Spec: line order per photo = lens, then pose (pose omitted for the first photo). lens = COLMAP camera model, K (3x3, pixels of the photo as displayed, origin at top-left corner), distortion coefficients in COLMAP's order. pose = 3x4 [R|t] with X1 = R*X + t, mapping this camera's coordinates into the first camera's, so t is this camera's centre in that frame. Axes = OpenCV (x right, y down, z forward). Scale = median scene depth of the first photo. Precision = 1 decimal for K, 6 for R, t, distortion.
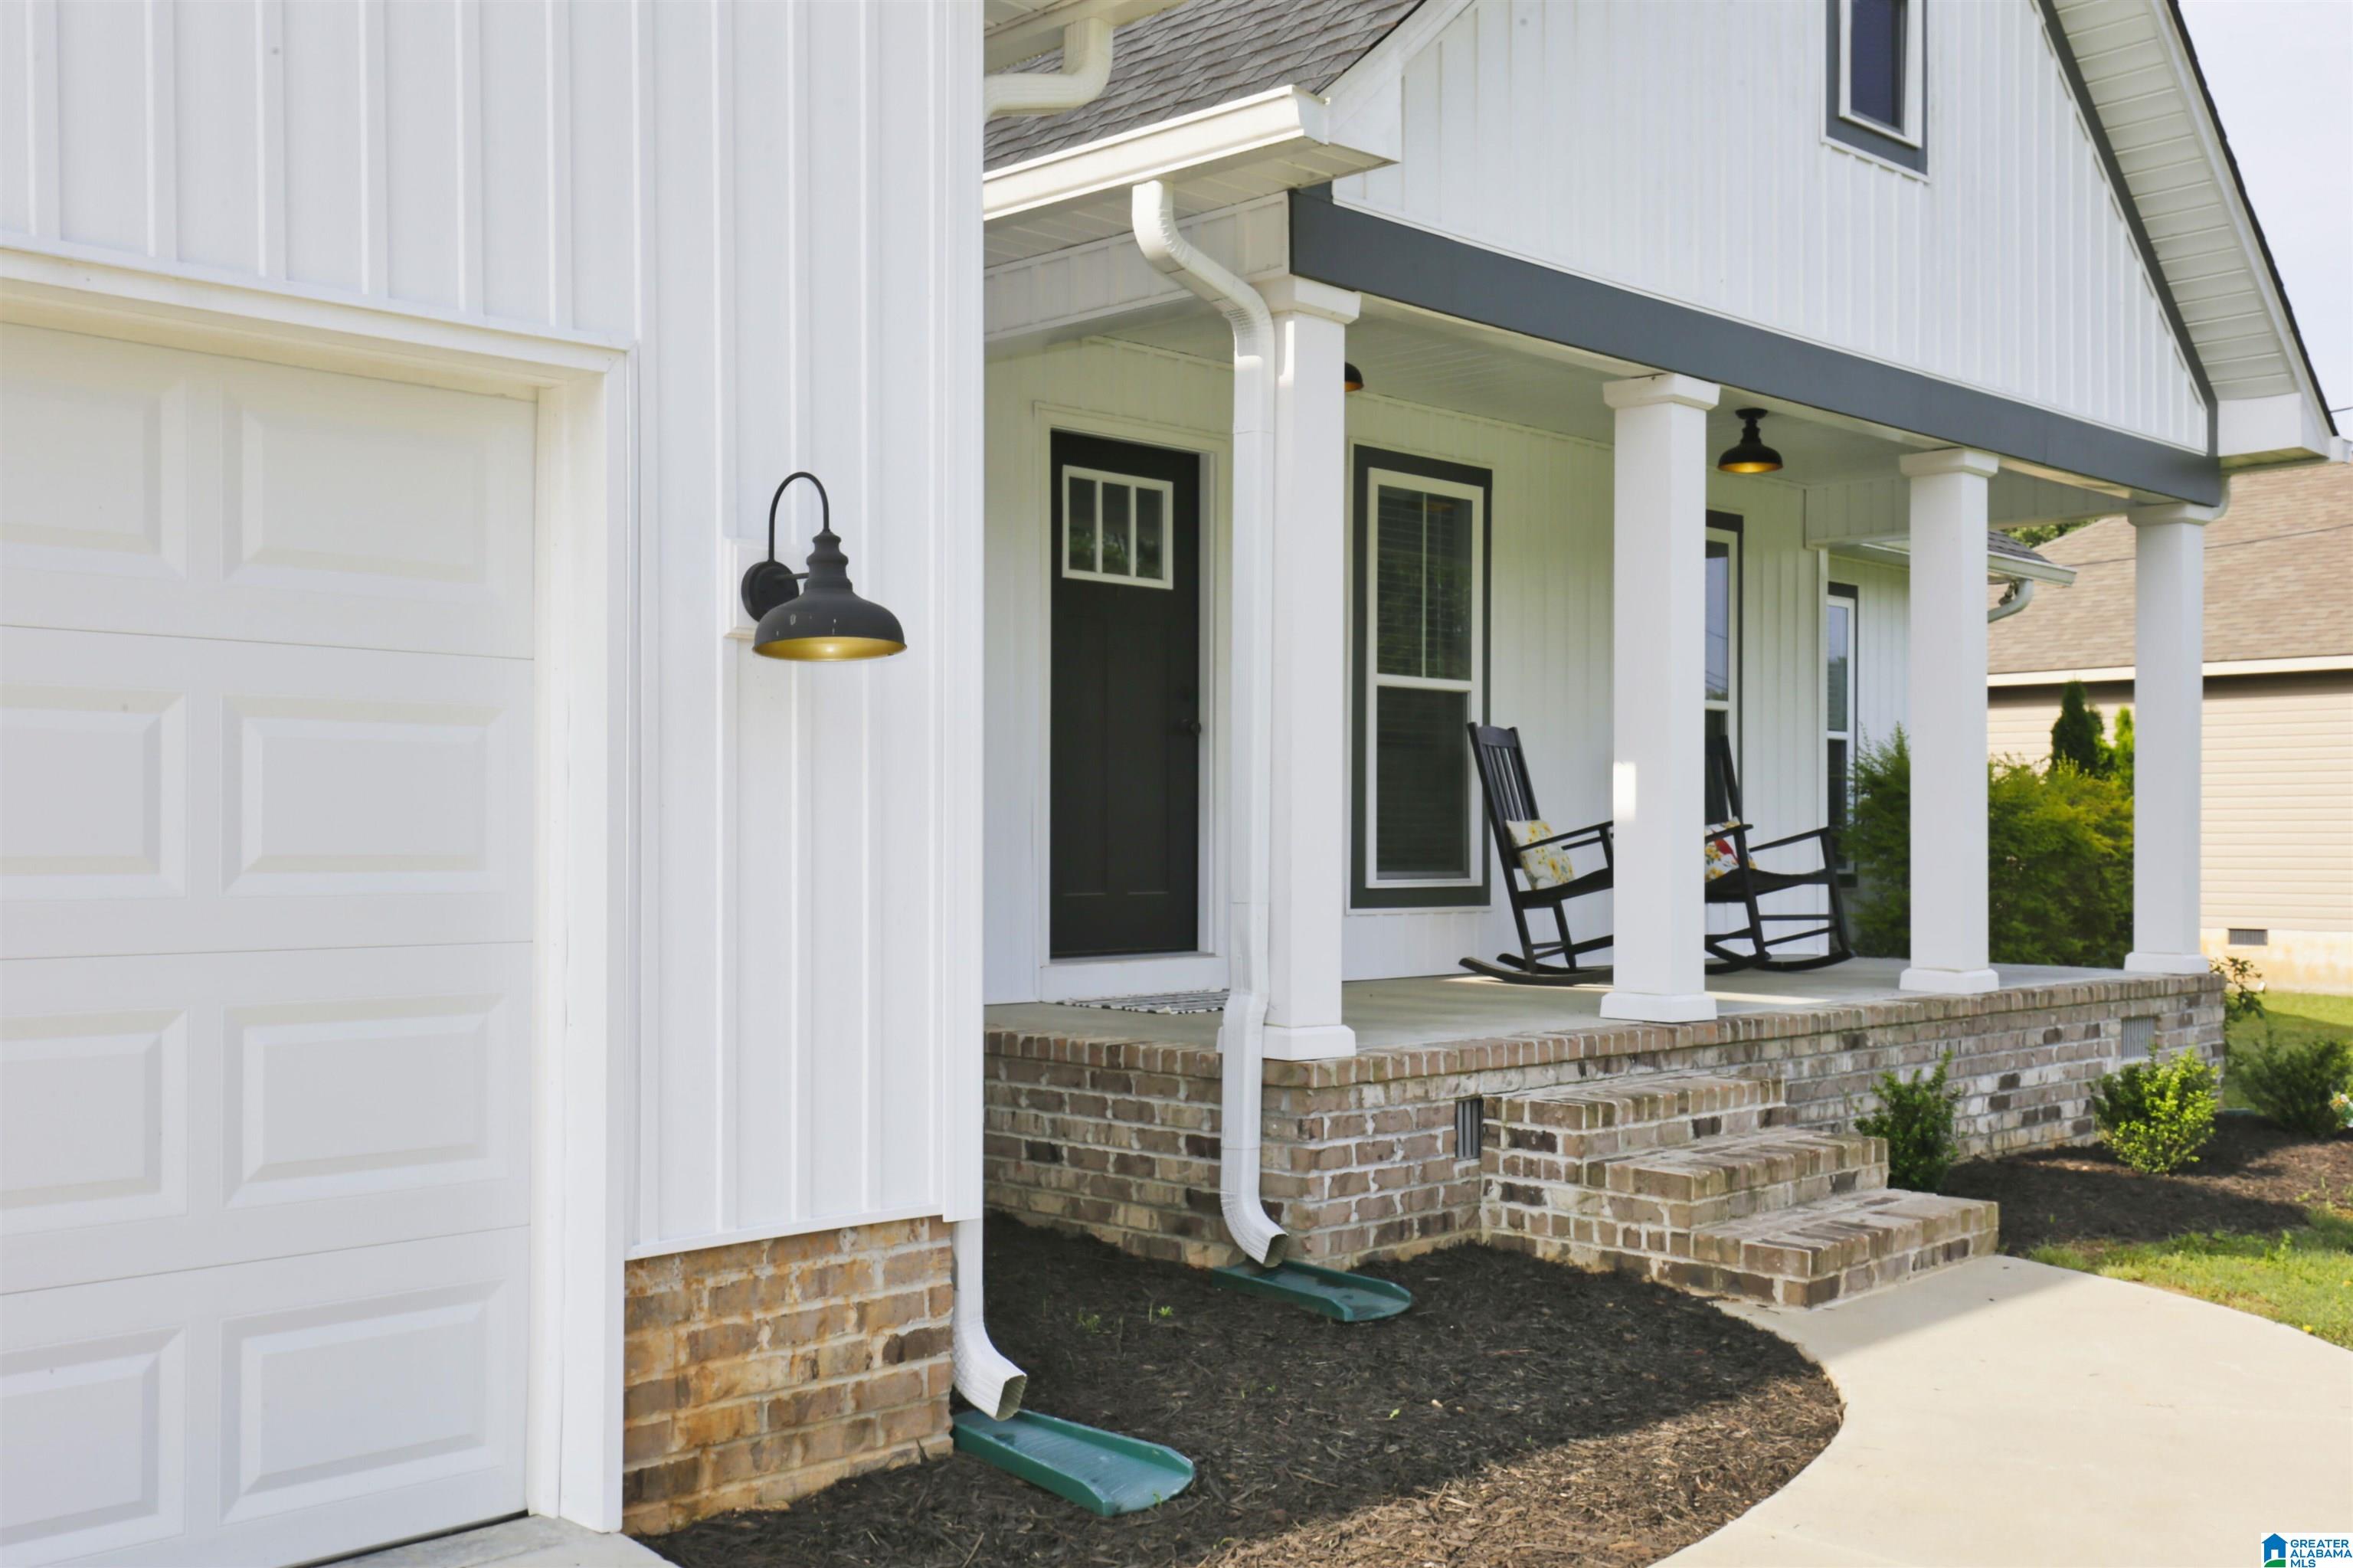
lens RADIAL K [[2350.5, 0, 1172.5], [0, 2350.5, 827.2], [0, 0, 1]] dist [0.051561, 0.003188]
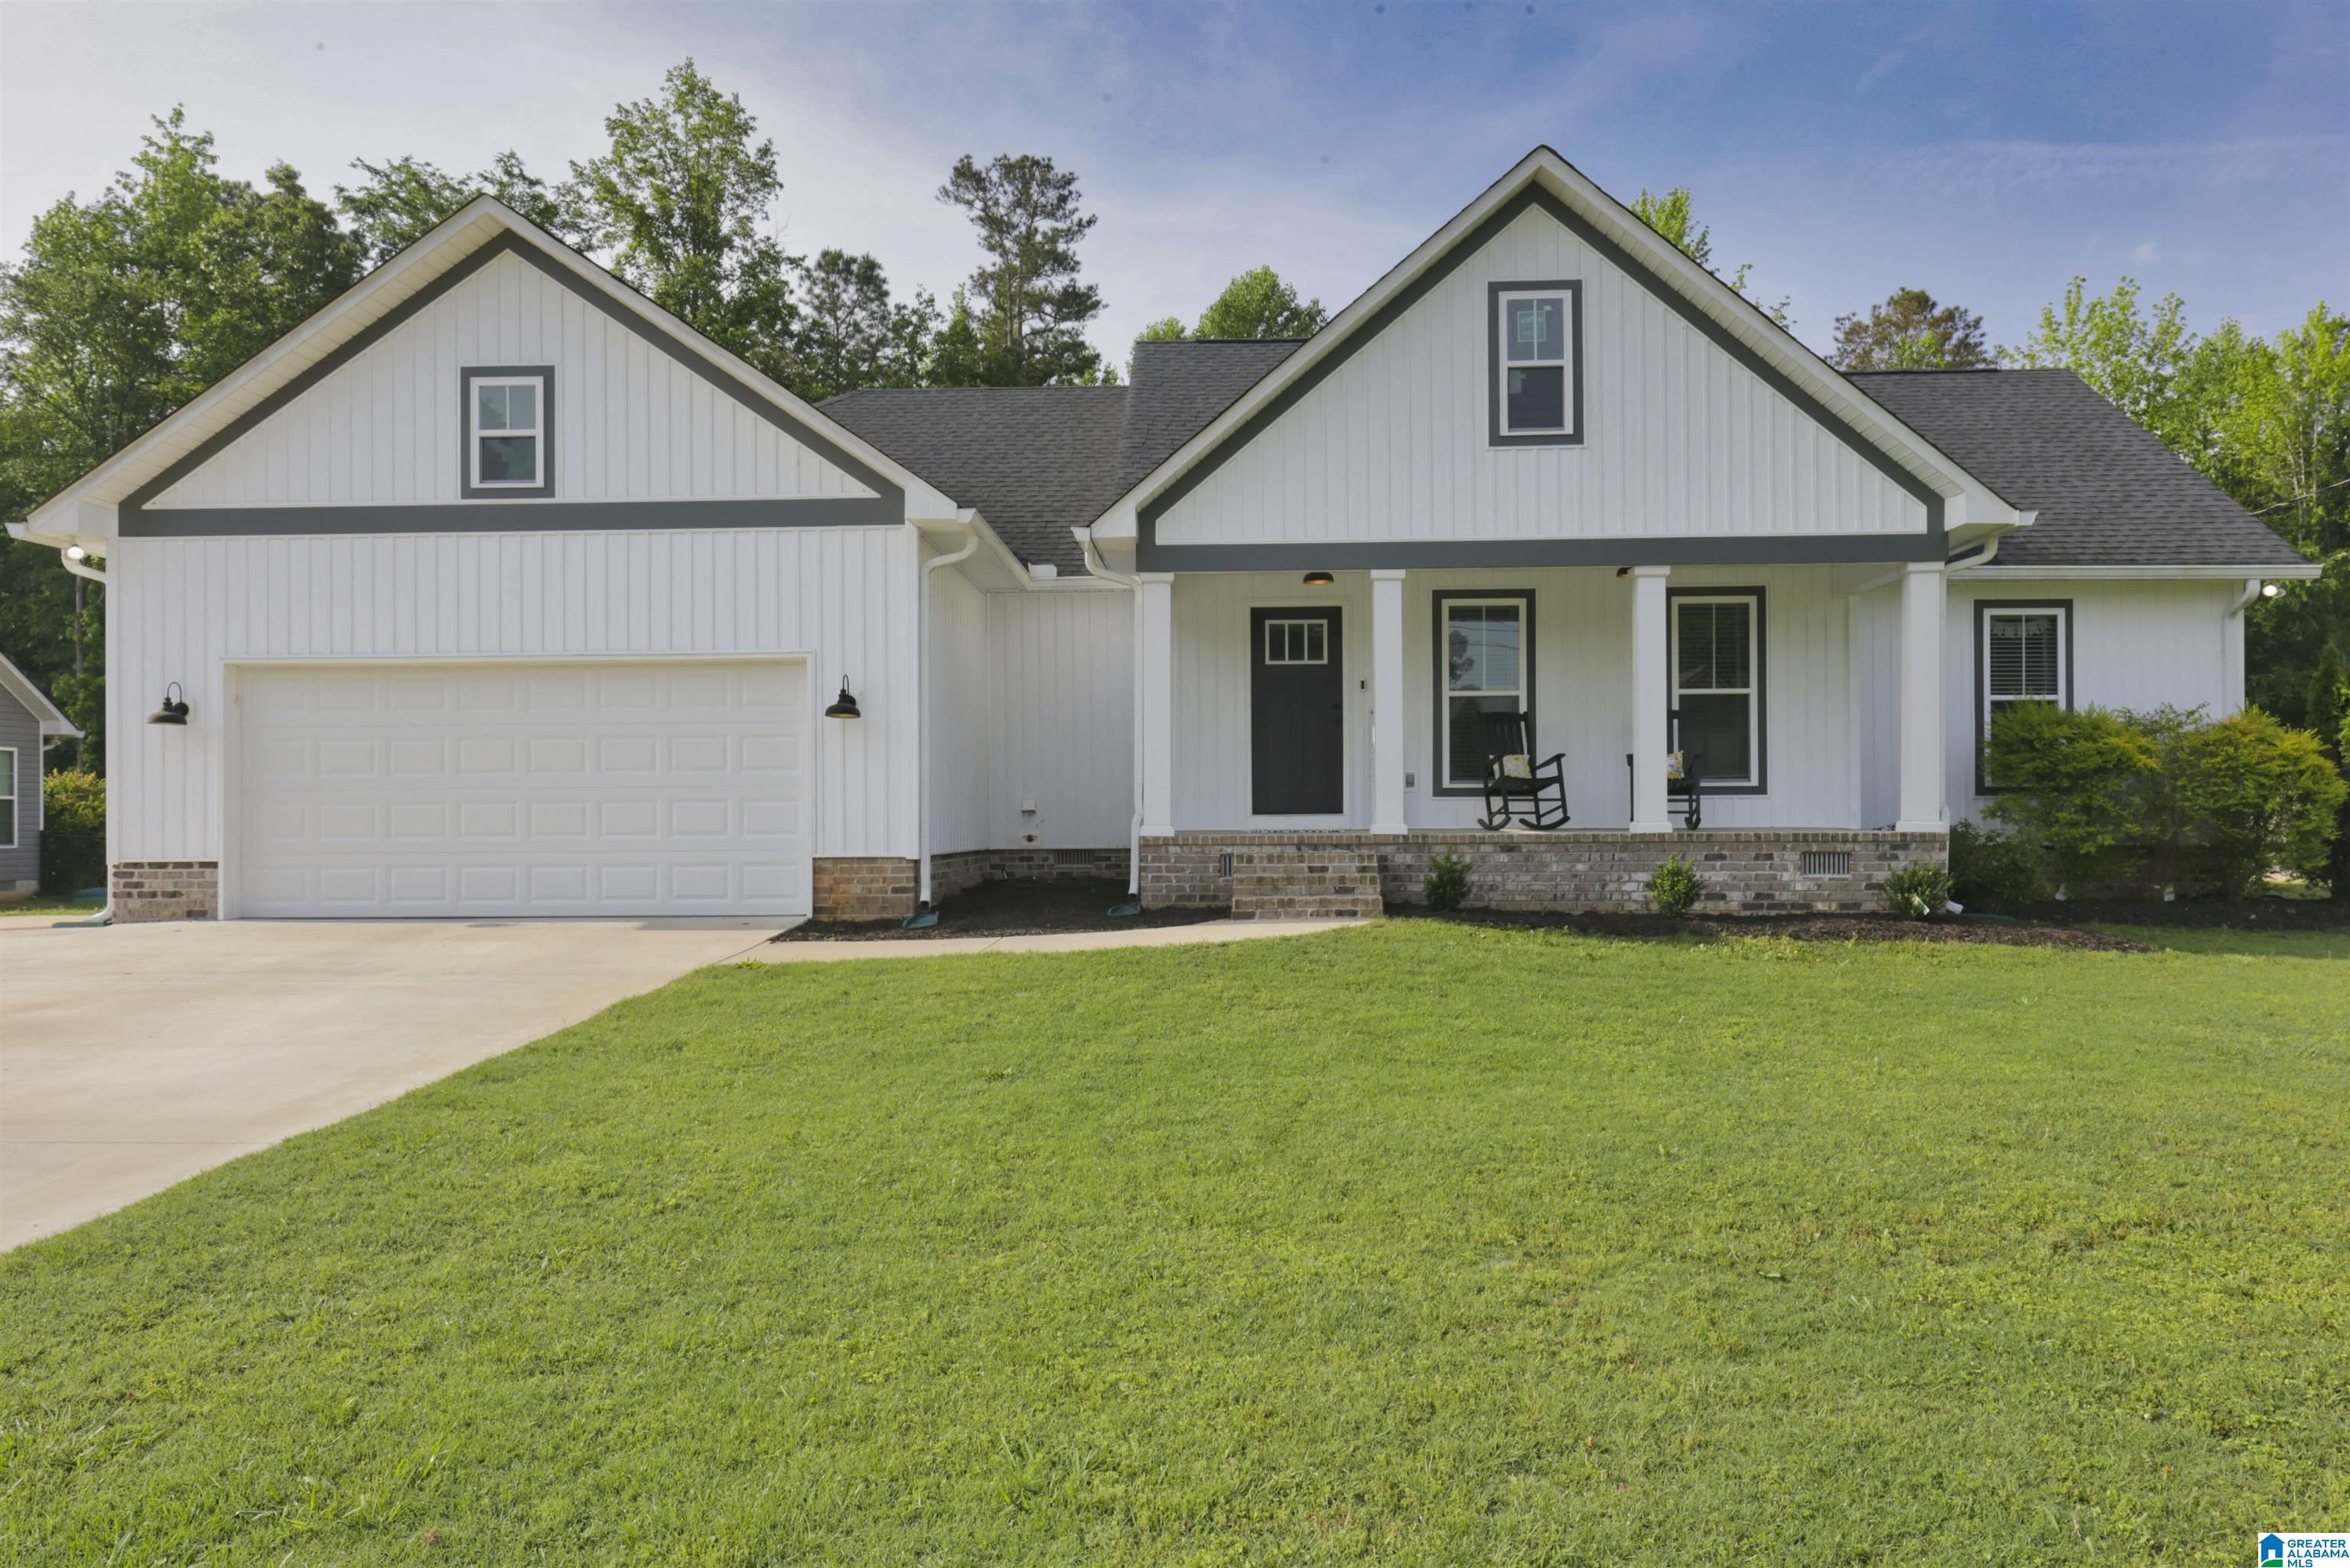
lens RADIAL K [[1712.4, 0, 1165.8], [0, 1712.4, 806.3], [0, 0, 1]] dist [0.006658, -0.003893]
pose [[0.668083, -0.010289, -0.744015, 1.268212], [0.011954, 0.999924, -0.003094, 0.051618], [0.743991, -0.006827, 0.668155, -0.317830]]
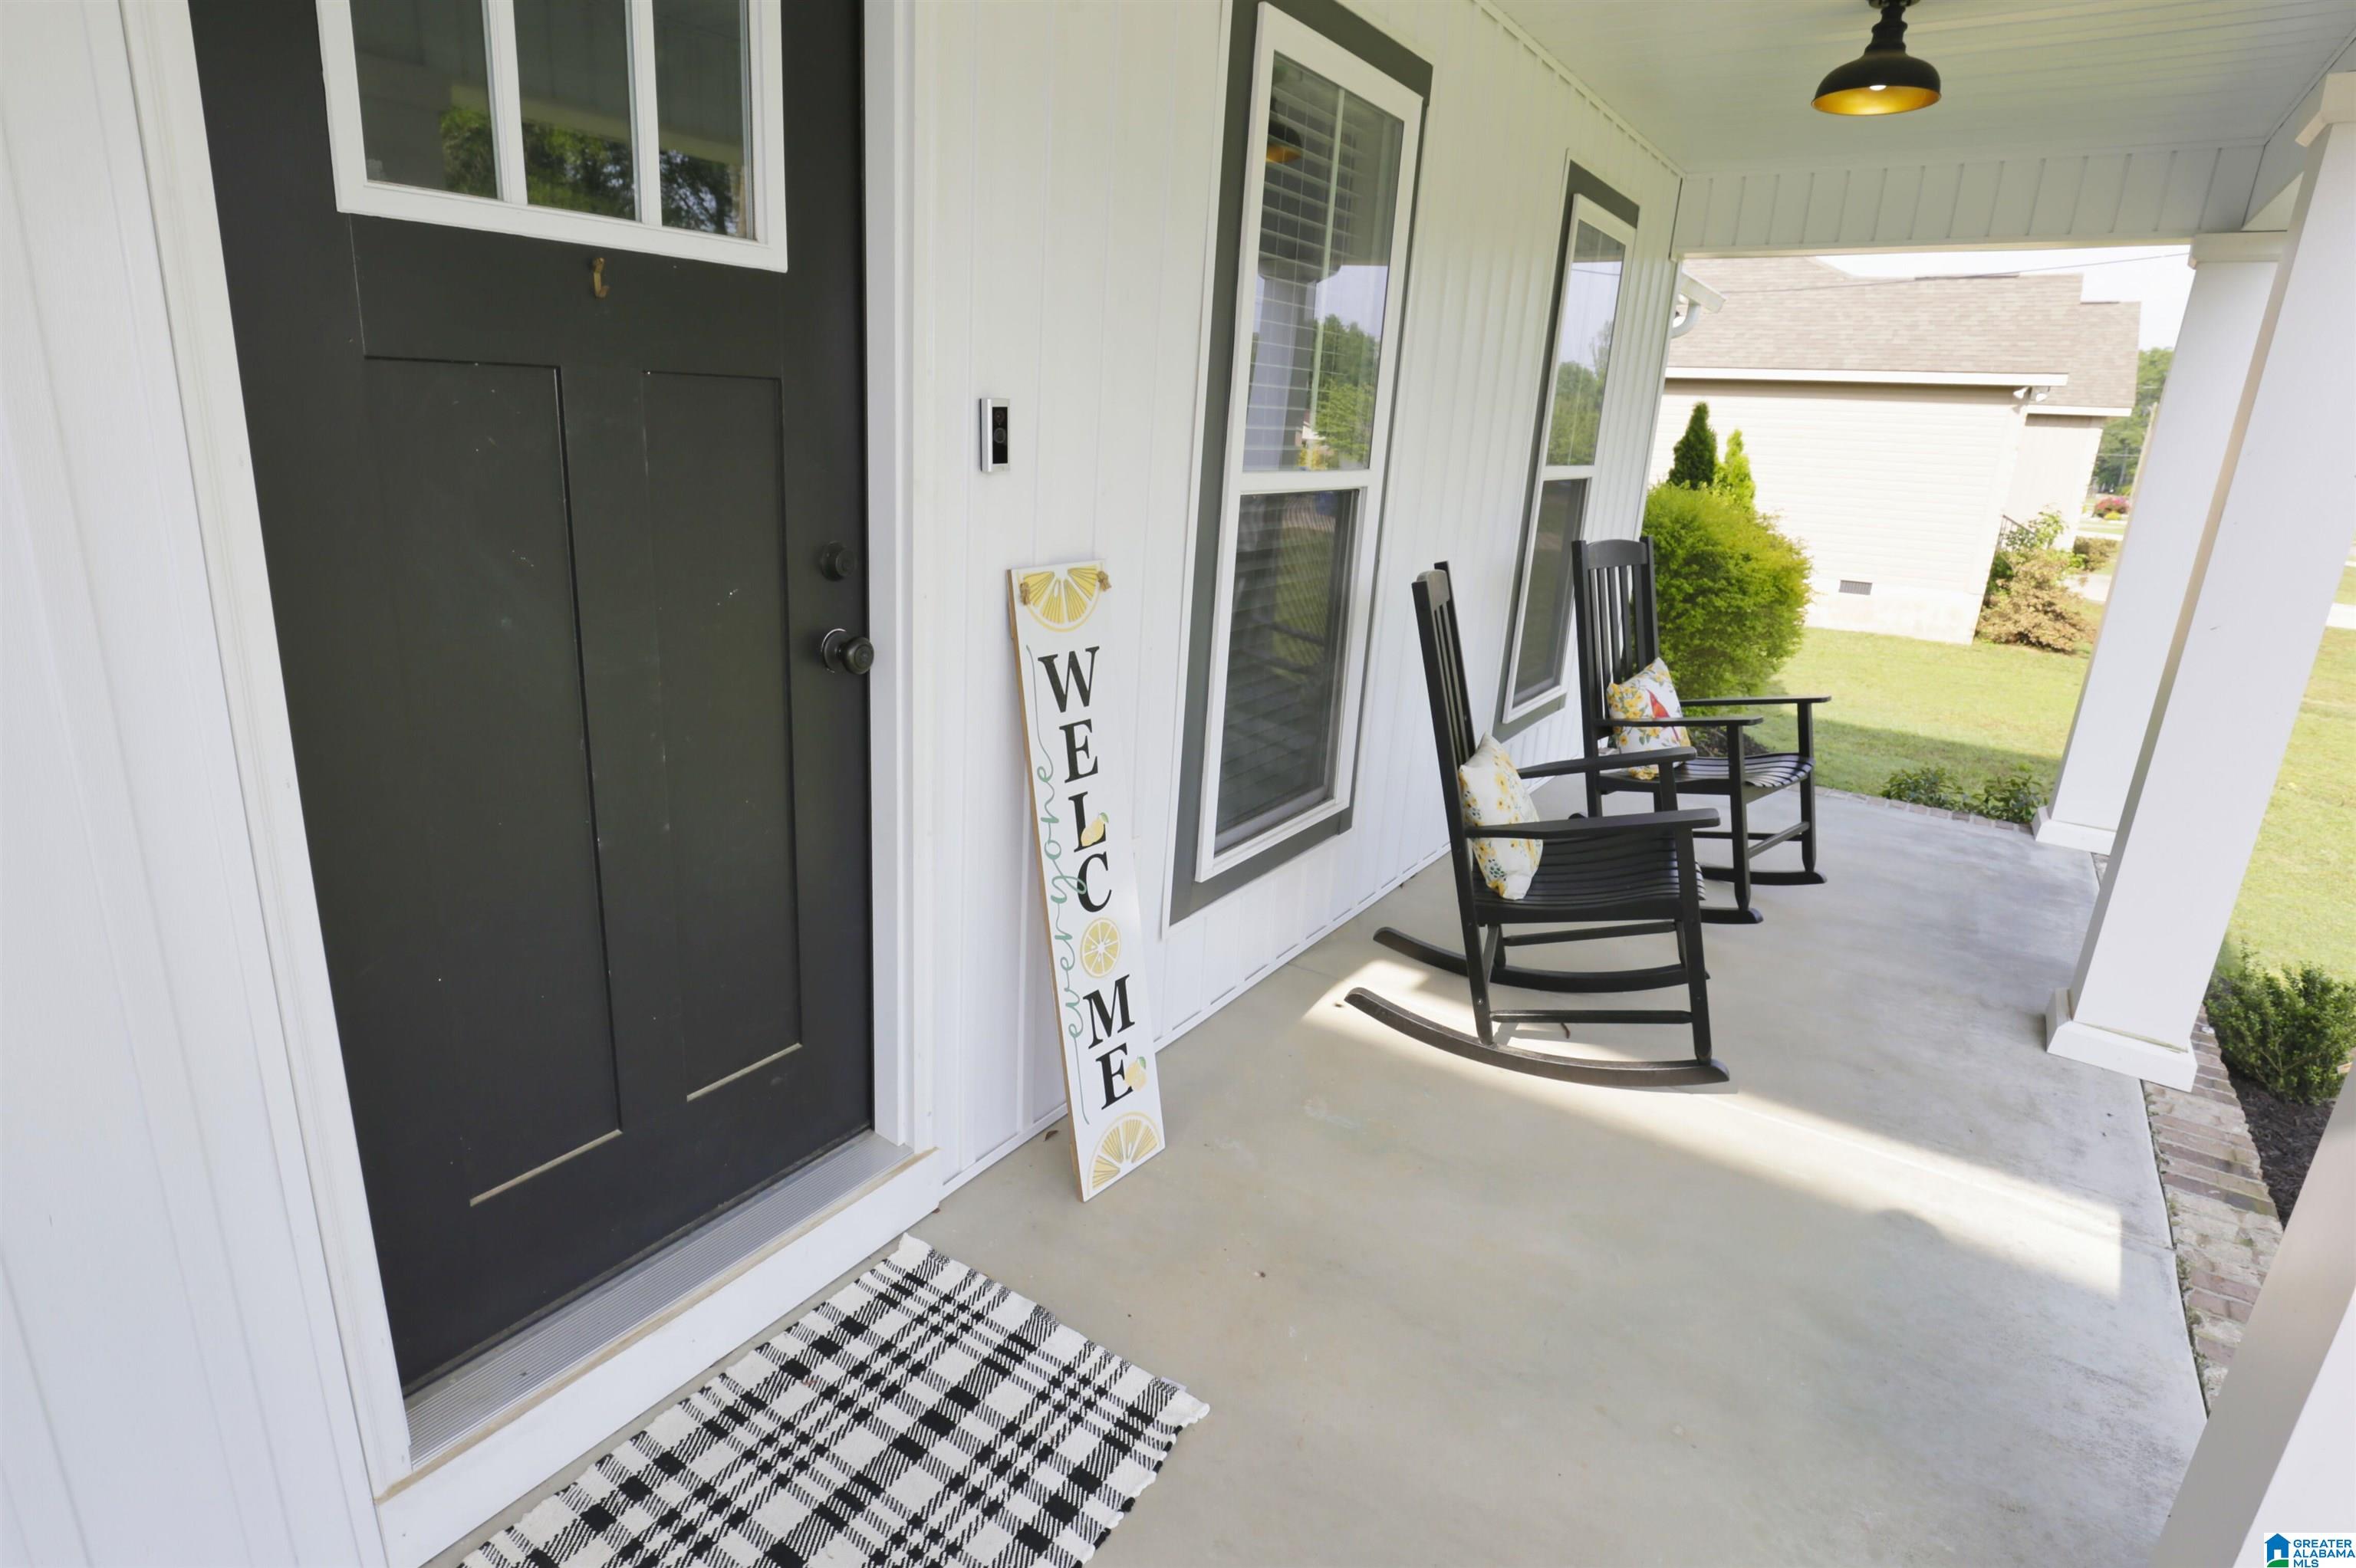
lens RADIAL K [[1218.3, 0, 1081.5], [0, 1218.3, 785.6], [0, 0, 1]] dist [-0.033279, 0.000712]
pose [[0.989693, -0.006471, 0.143062, 0.018564], [-0.036564, 0.954452, 0.296114, -0.087801], [-0.138462, -0.298293, 0.944378, 0.849599]]
